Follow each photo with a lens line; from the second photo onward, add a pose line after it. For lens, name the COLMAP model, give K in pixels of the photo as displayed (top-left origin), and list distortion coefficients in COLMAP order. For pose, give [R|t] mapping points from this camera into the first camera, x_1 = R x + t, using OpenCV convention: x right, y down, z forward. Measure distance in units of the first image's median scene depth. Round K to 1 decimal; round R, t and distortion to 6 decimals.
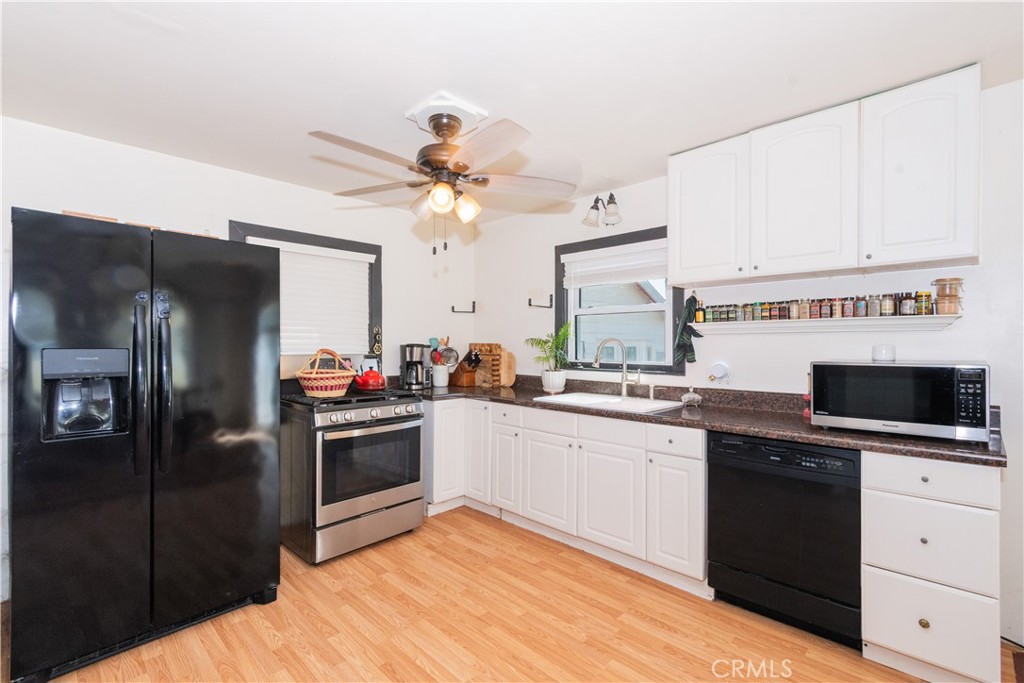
lens RADIAL K [[479.6, 0, 540.2], [0, 479.6, 341.4], [0, 0, 1]] dist [-0.000271, -0.000371]
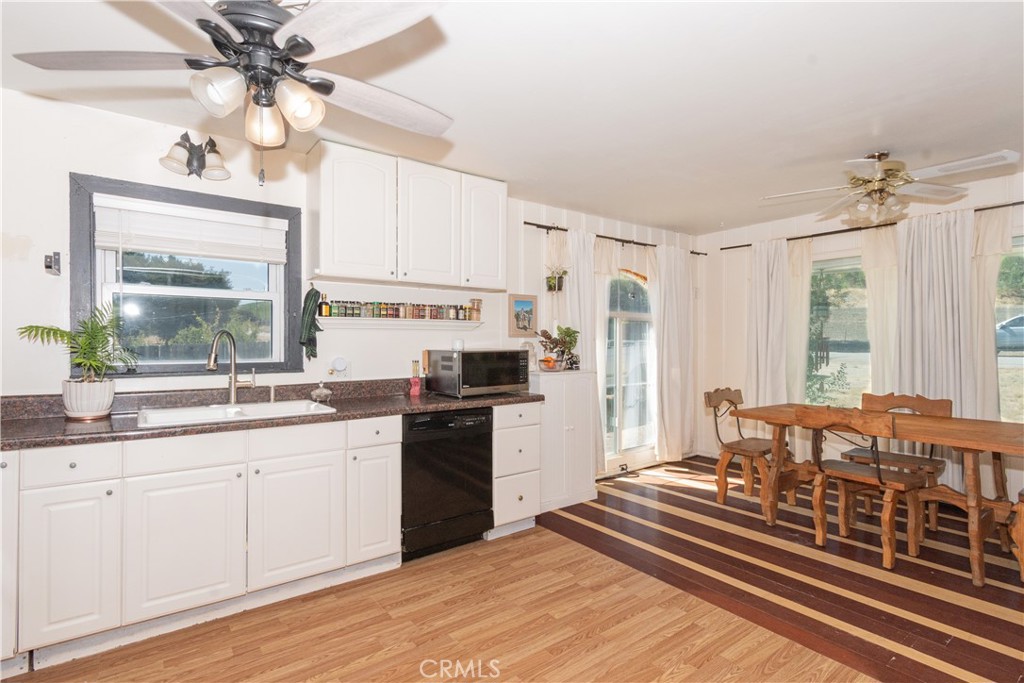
lens RADIAL K [[479.6, 0, 512.5], [0, 479.6, 340.3], [0, 0, 1]] dist [-0.000271, -0.000371]
pose [[0.173842, 0.001753, 0.984772, -0.639364], [-0.003349, 0.999994, -0.001189, 0.010885], [-0.984768, -0.003091, 0.173846, 0.500049]]
